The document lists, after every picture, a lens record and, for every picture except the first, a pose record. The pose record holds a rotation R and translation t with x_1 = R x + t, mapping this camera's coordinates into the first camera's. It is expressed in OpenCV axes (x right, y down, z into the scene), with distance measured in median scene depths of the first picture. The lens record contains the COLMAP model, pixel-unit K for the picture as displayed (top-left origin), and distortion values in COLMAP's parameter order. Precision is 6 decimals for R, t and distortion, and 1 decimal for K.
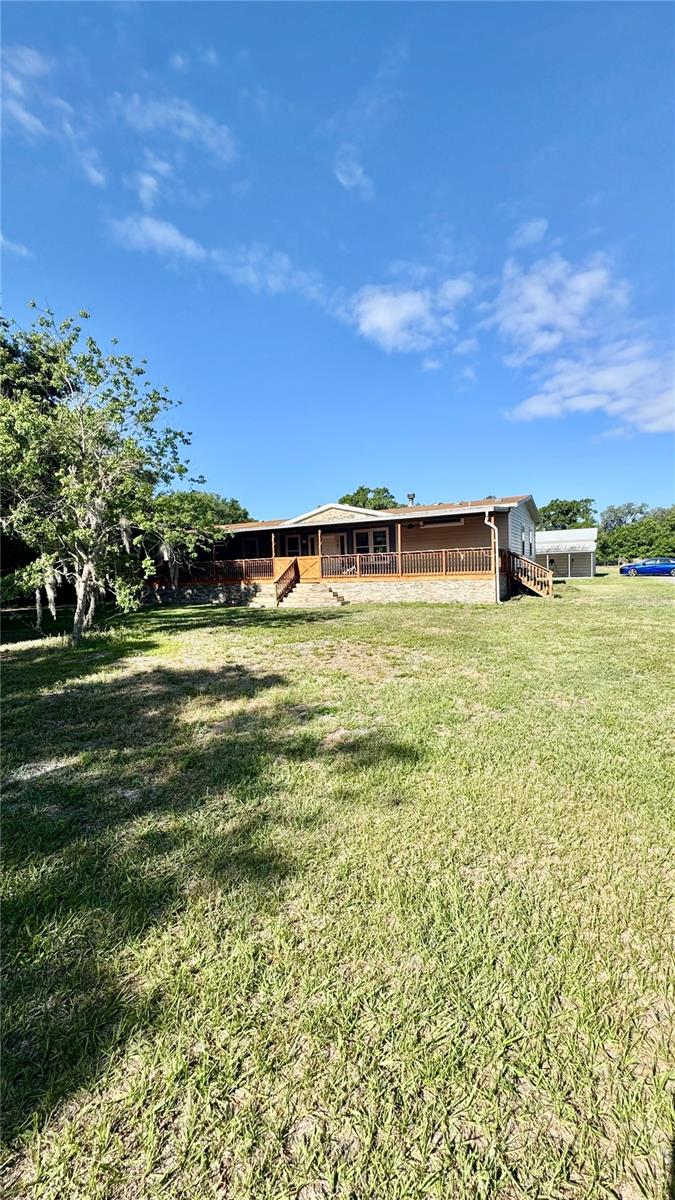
lens RADIAL K [[486.0, 0, 338.7], [0, 486.0, 591.3], [0, 0, 1]] dist [0.000276, 0.000162]
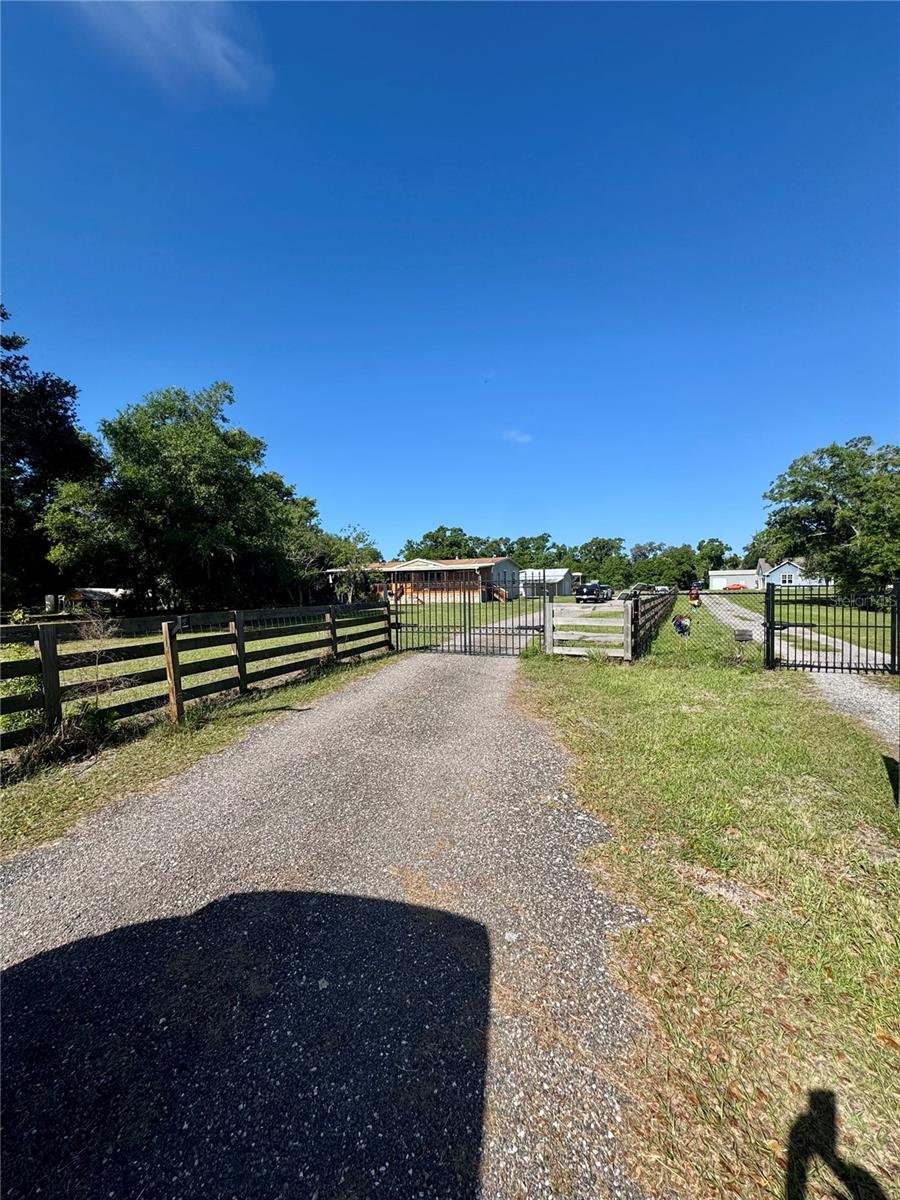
lens RADIAL K [[484.9, 0, 460.5], [0, 484.9, 576.9], [0, 0, 1]] dist [-0.002695, 0.000807]
pose [[0.996769, 0.021398, 0.077419, 0.030975], [-0.015709, 0.997182, -0.073361, 0.227003], [-0.078771, 0.071908, 0.994296, -4.741155]]
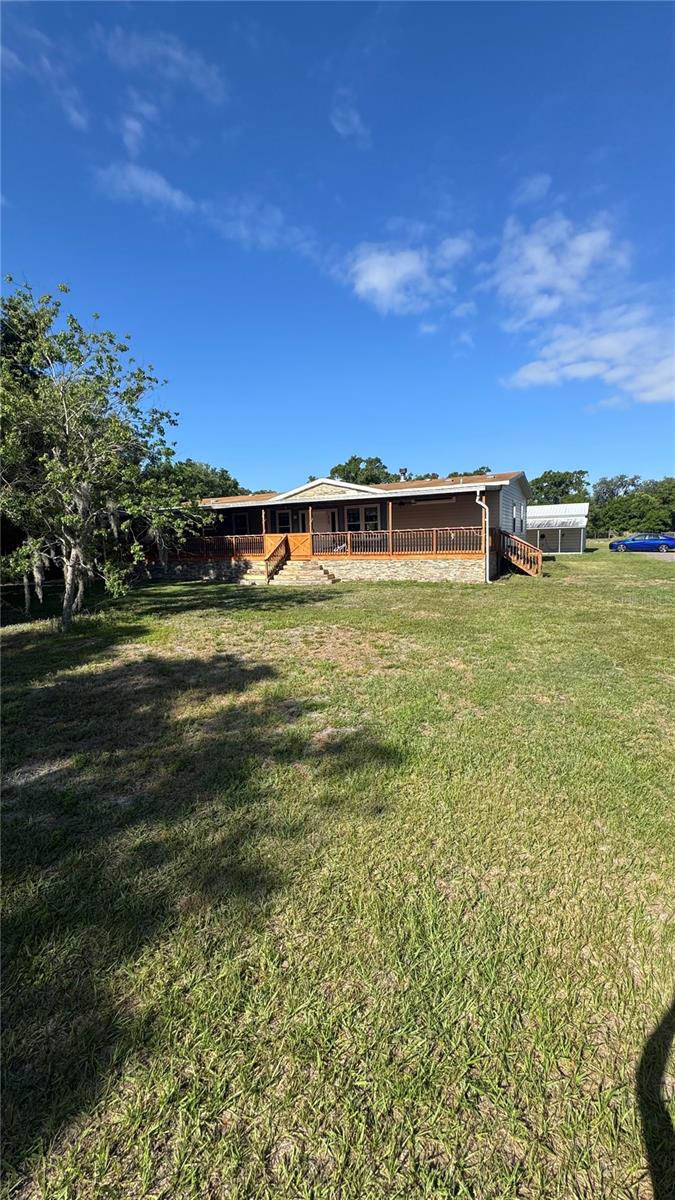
lens RADIAL K [[486.0, 0, 338.7], [0, 486.0, 593.4], [0, 0, 1]] dist [0.000276, 0.000162]
pose [[0.999831, 0.004818, 0.017721, 0.006044], [-0.005985, 0.997775, 0.066401, -0.054324], [-0.017362, -0.066496, 0.997636, -0.006395]]
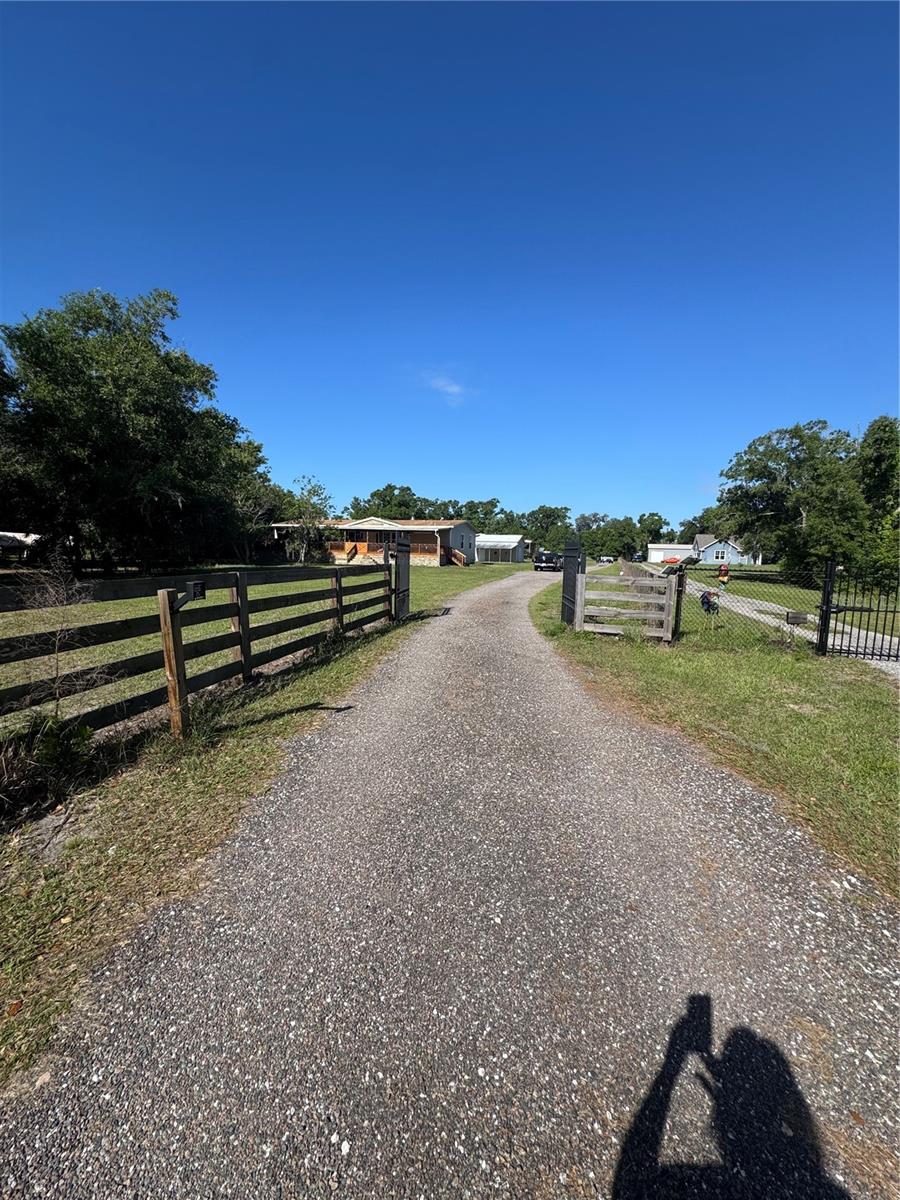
lens RADIAL K [[484.9, 0, 461.1], [0, 484.9, 582.1], [0, 0, 1]] dist [-0.002695, 0.000807]
pose [[0.978173, 0.050926, 0.201456, -0.194271], [-0.054023, 0.998491, 0.009898, 0.218446], [-0.200647, -0.020565, 0.979448, -4.466111]]
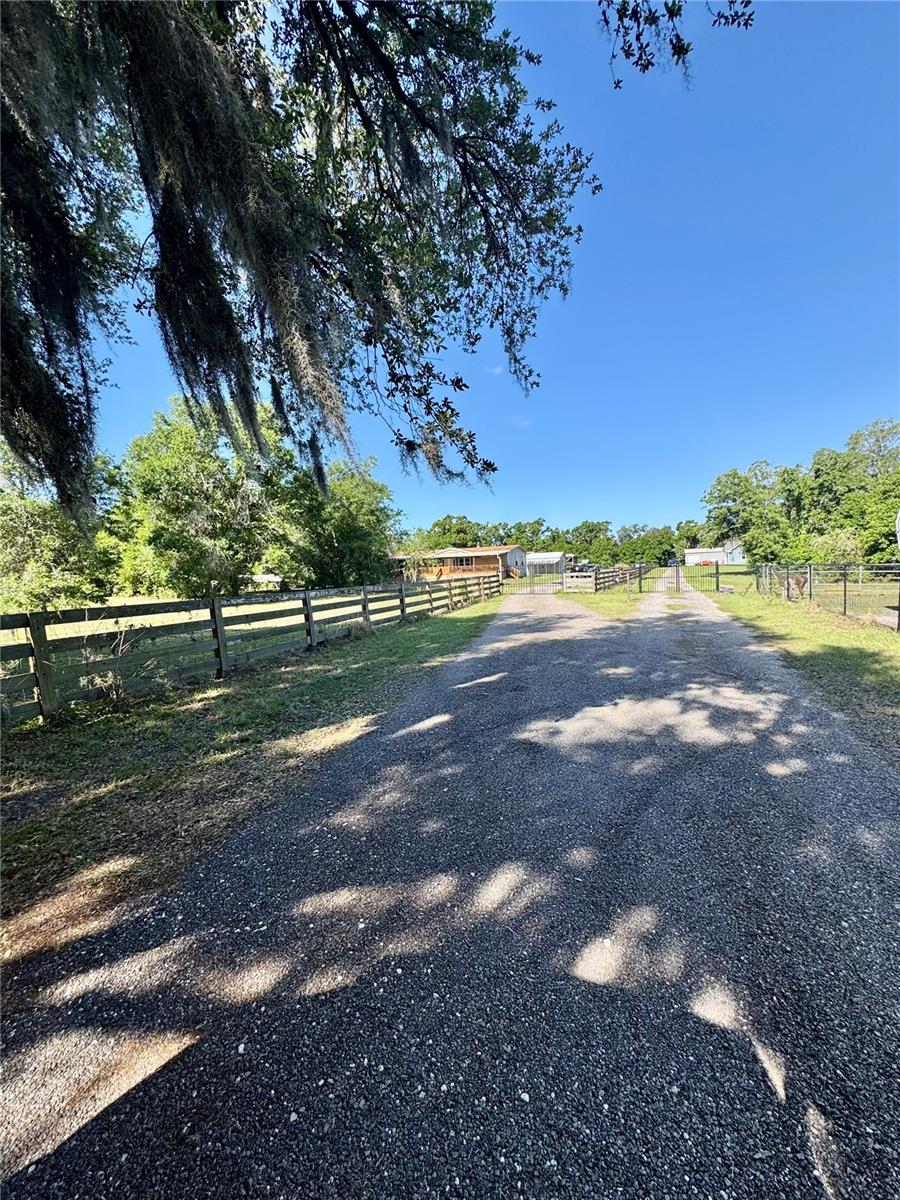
lens RADIAL K [[484.9, 0, 460.5], [0, 484.9, 562.7], [0, 0, 1]] dist [-0.002695, 0.000807]
pose [[0.995554, -0.002145, 0.094164, -0.913636], [0.008320, 0.997835, -0.065233, 0.378599], [-0.093820, 0.065726, 0.993417, -7.478236]]
